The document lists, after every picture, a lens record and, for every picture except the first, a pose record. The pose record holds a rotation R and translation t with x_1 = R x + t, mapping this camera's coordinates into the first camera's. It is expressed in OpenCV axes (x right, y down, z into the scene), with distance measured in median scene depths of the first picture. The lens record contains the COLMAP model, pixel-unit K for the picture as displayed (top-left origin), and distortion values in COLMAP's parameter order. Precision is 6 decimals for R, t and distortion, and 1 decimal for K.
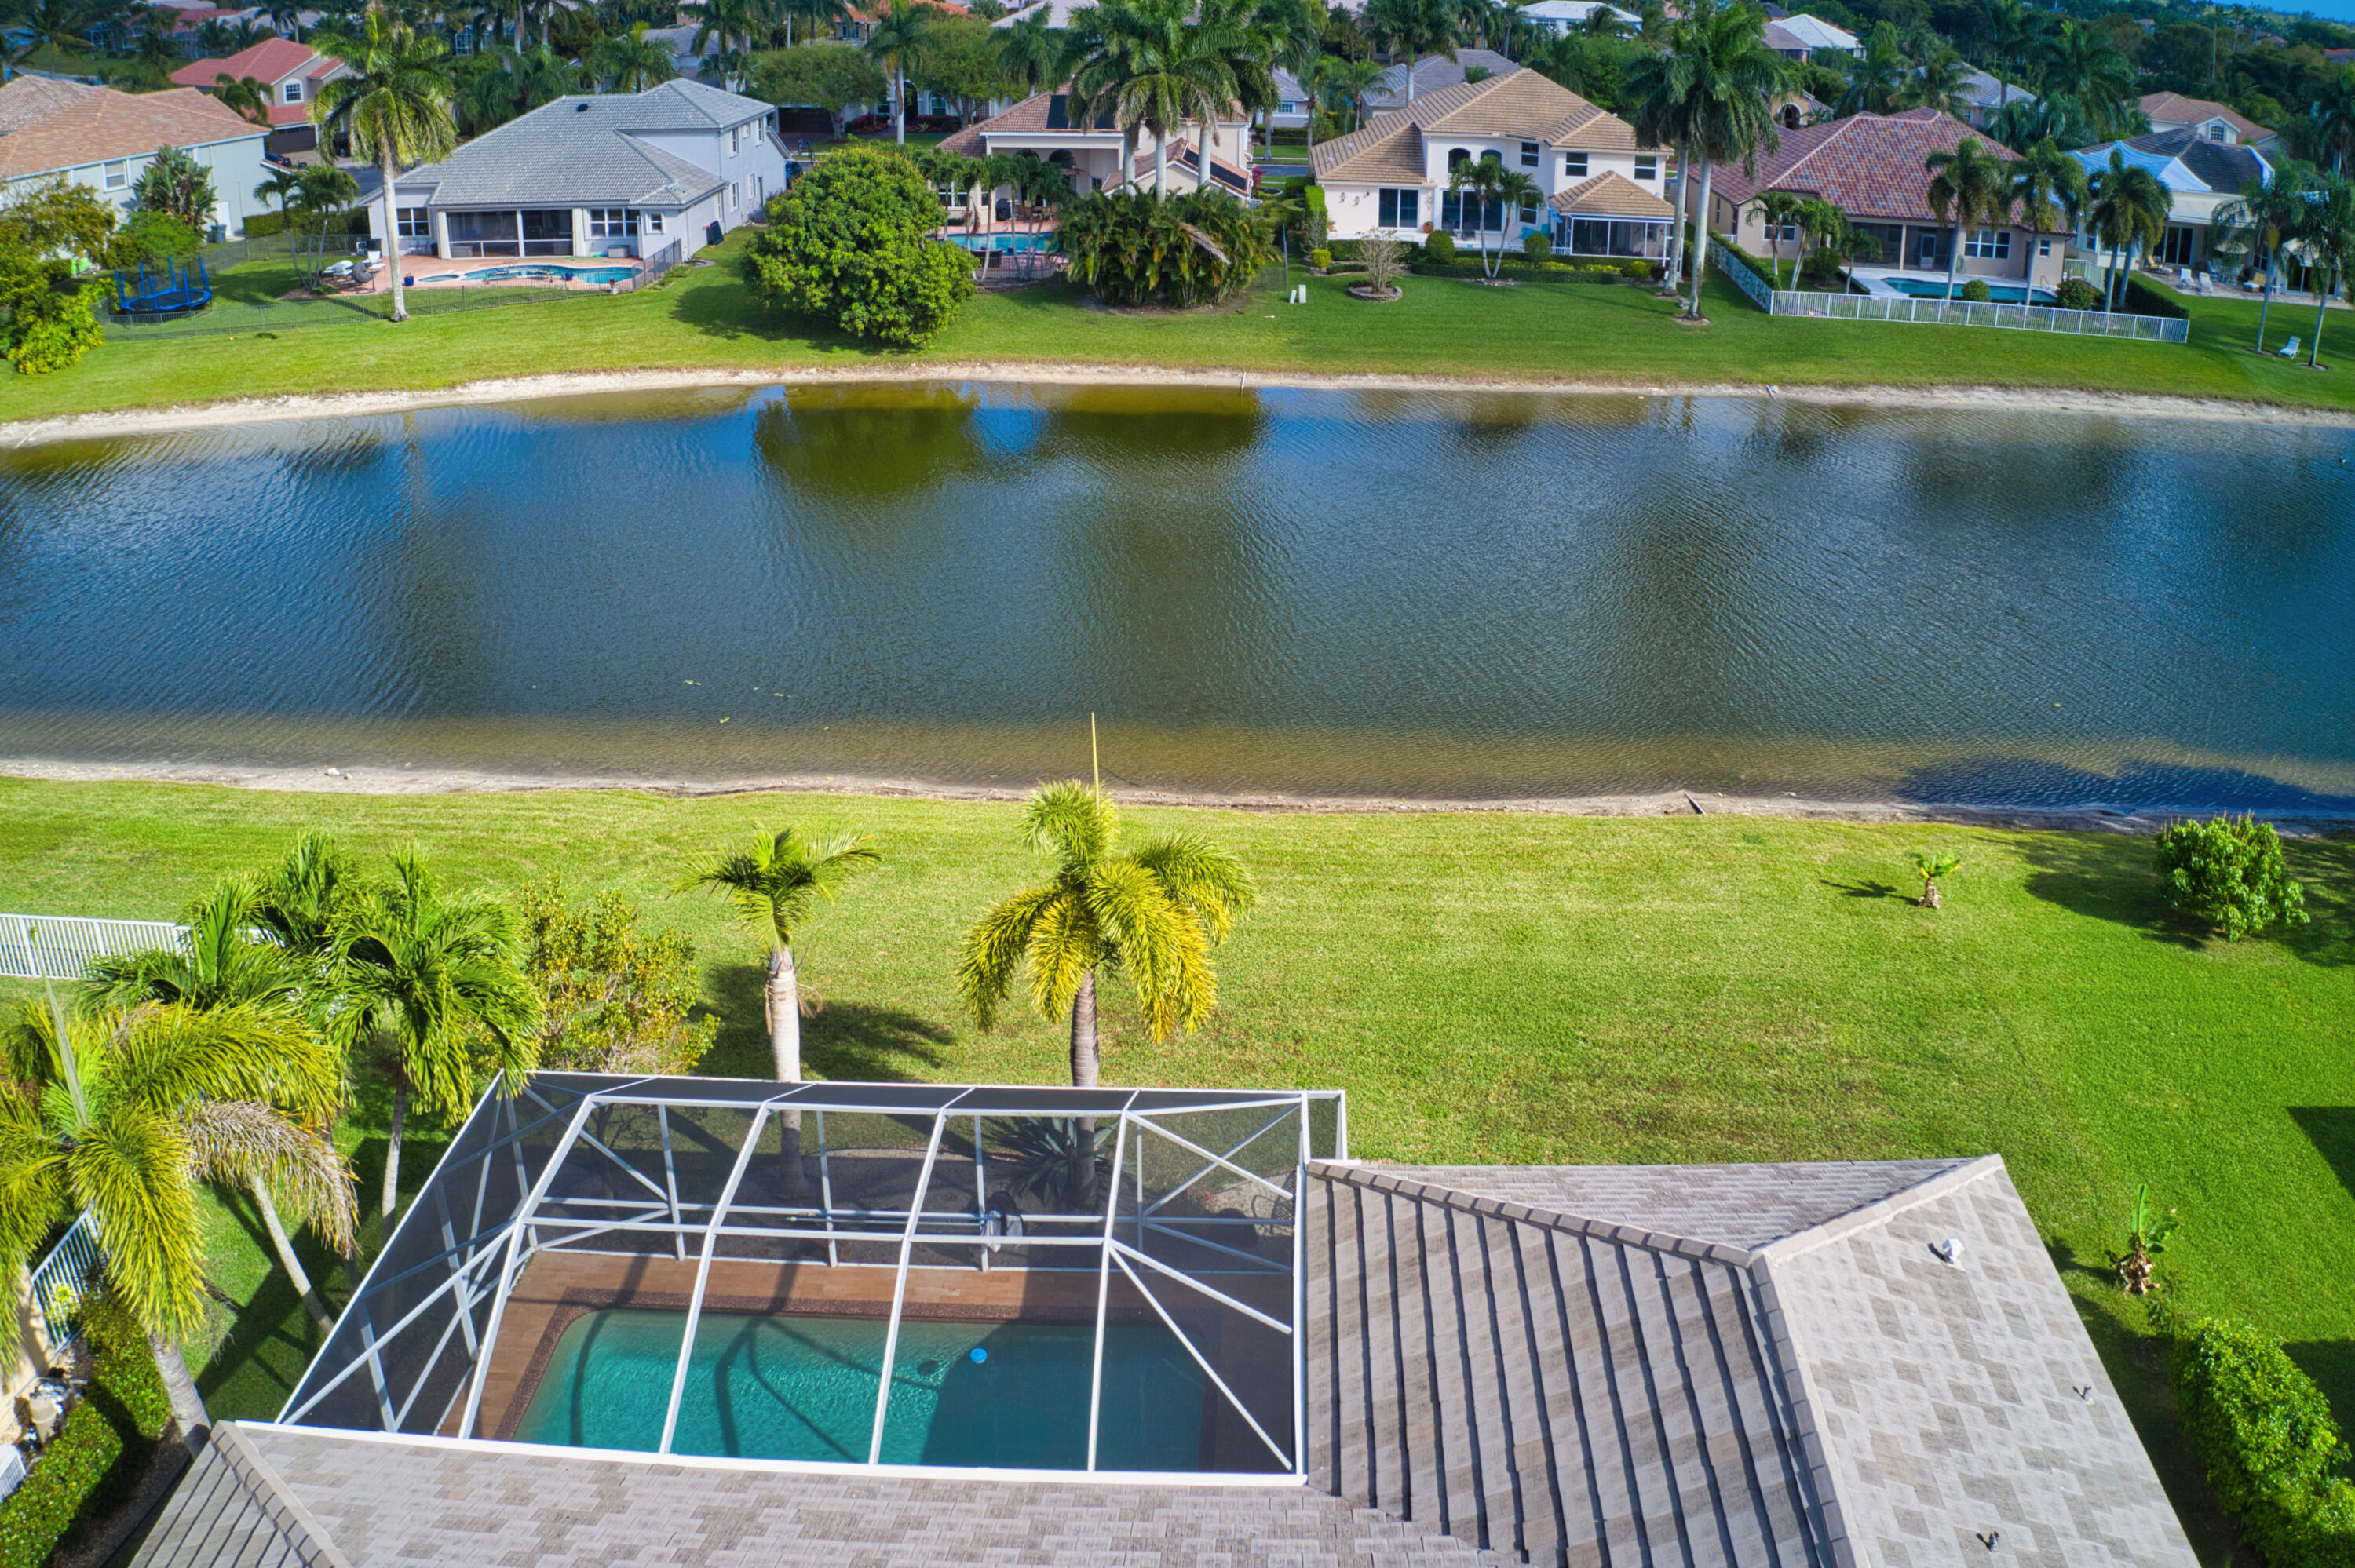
lens RADIAL K [[1848.1, 0, 1268.1], [0, 1848.1, 728.5], [0, 0, 1]] dist [-0.133724, 0.020938]
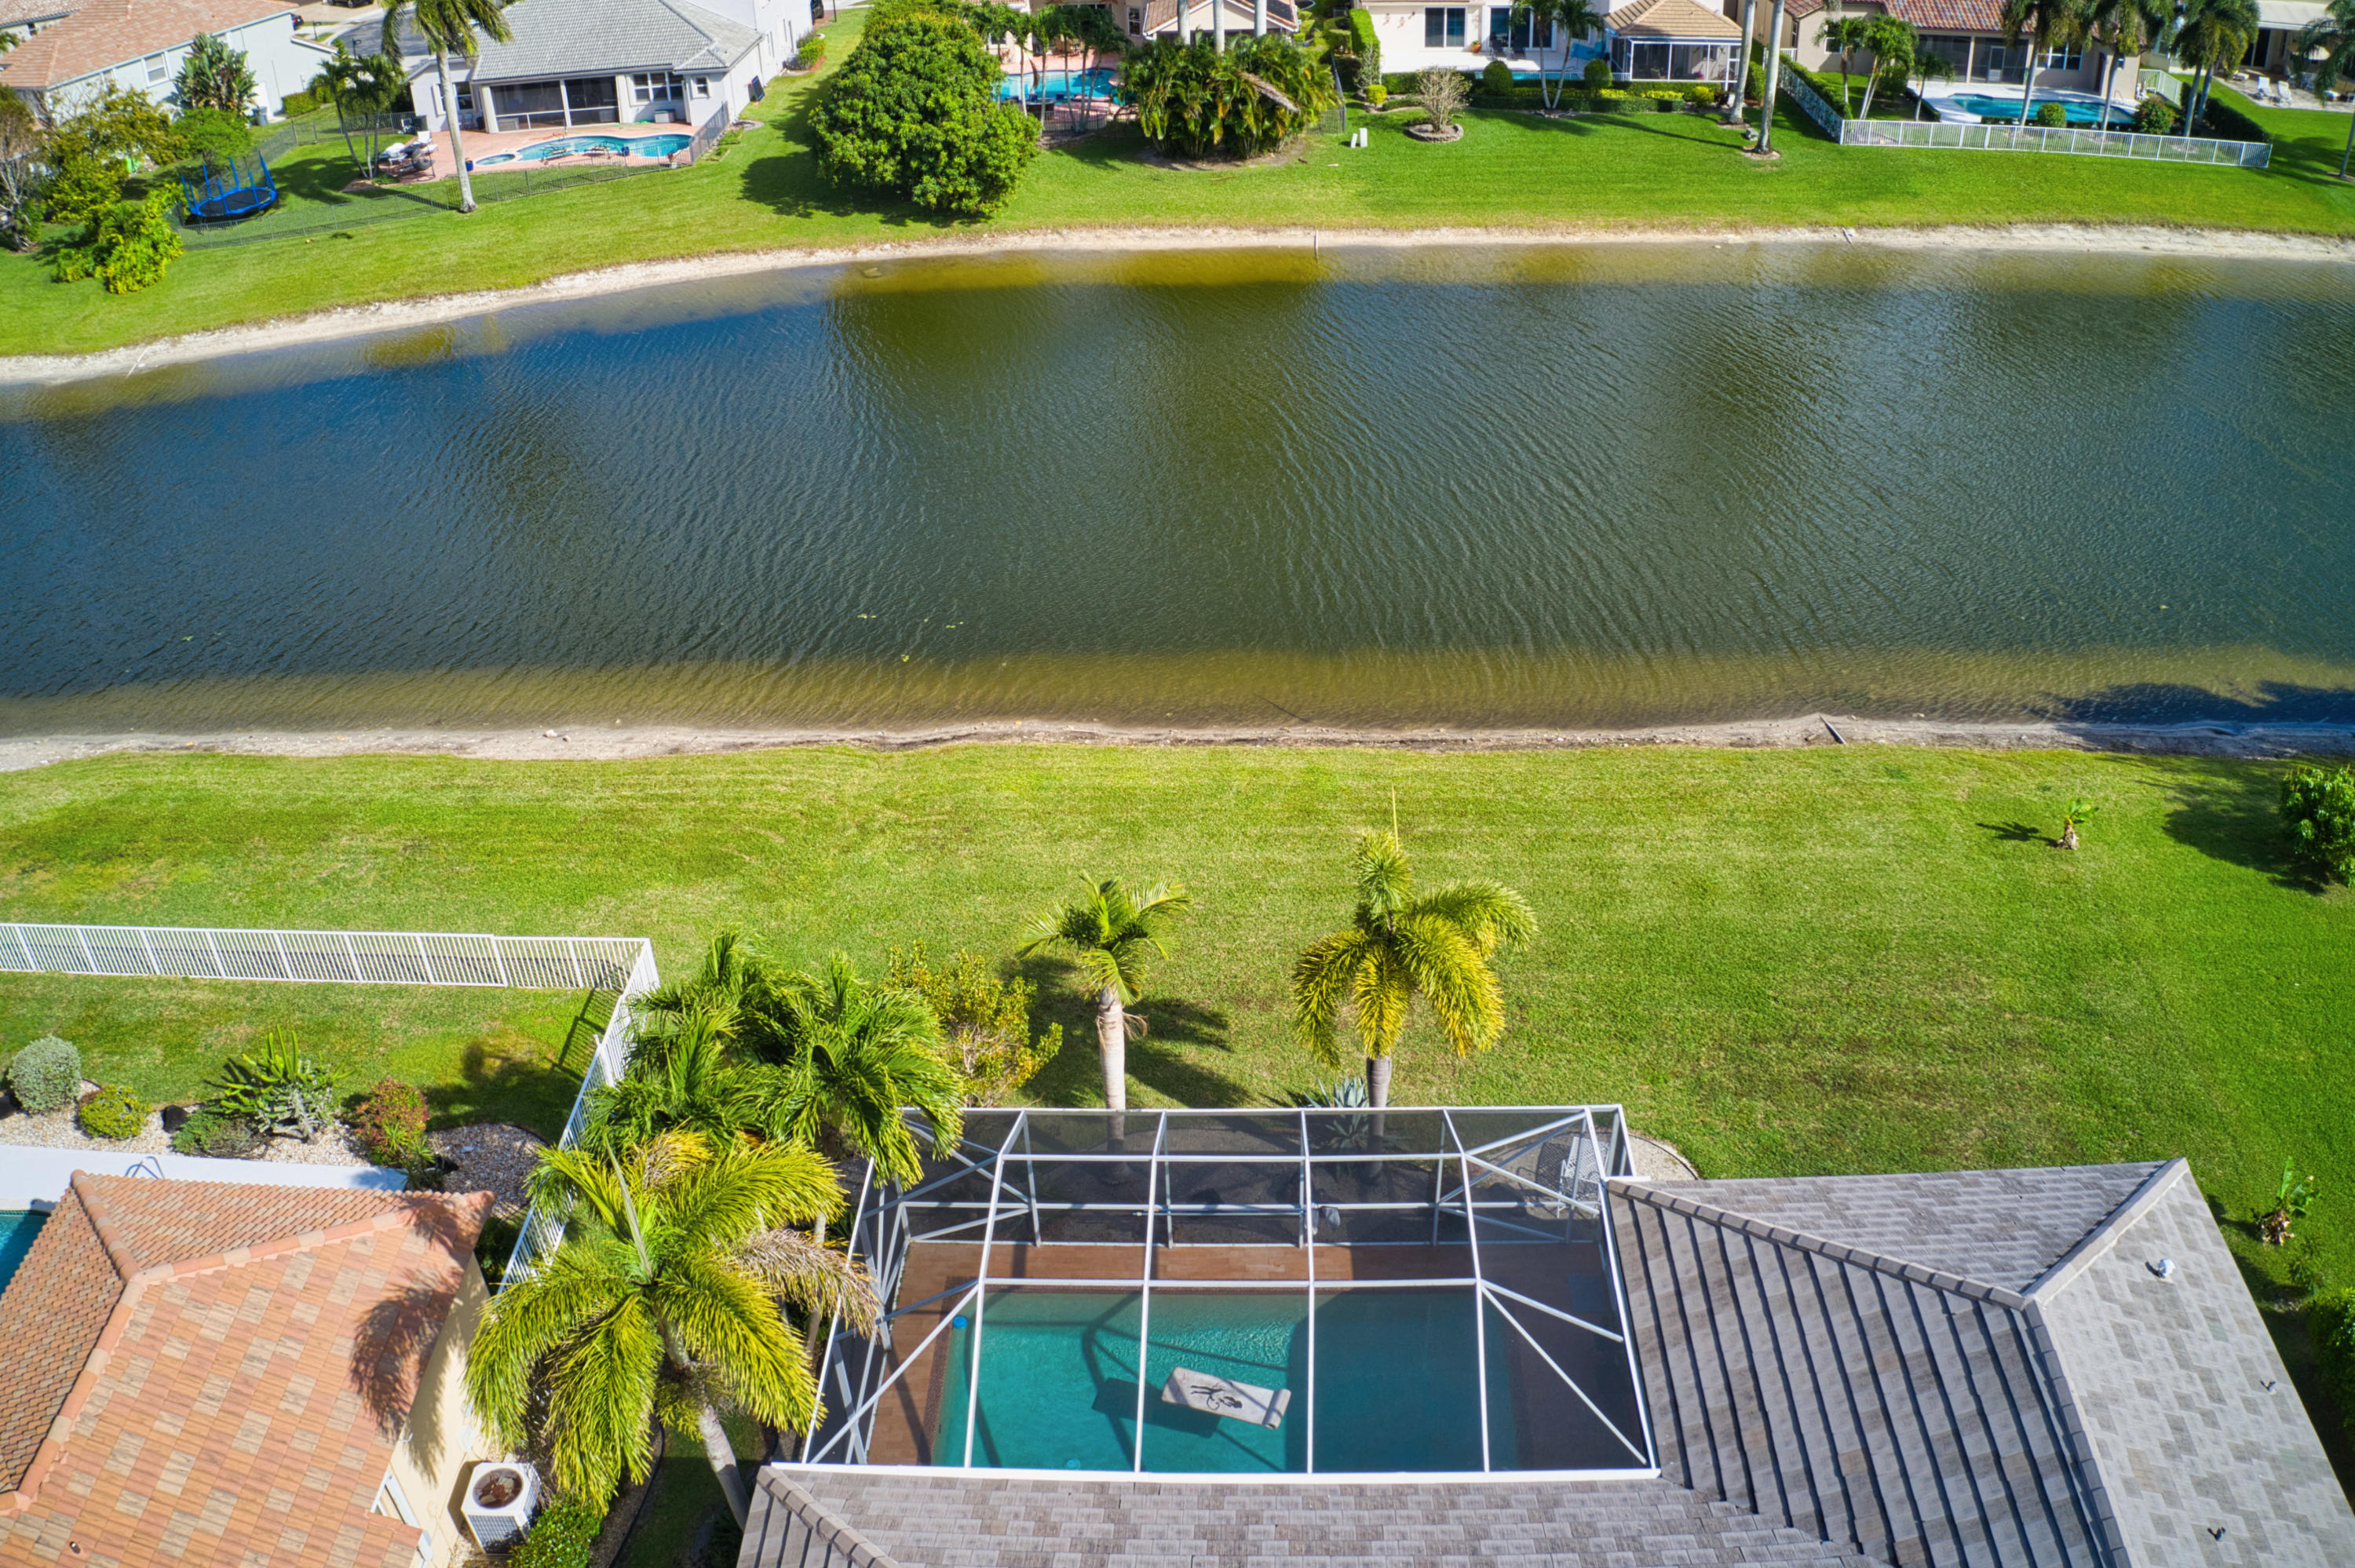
lens RADIAL K [[1858.9, 0, 1086.0], [0, 1858.9, 781.7], [0, 0, 1]] dist [-0.140634, 0.029615]
pose [[0.996134, -0.029397, -0.082785, -0.110302], [0.043126, 0.984625, 0.169276, -0.122537], [0.076536, -0.172192, 0.982086, -0.076337]]
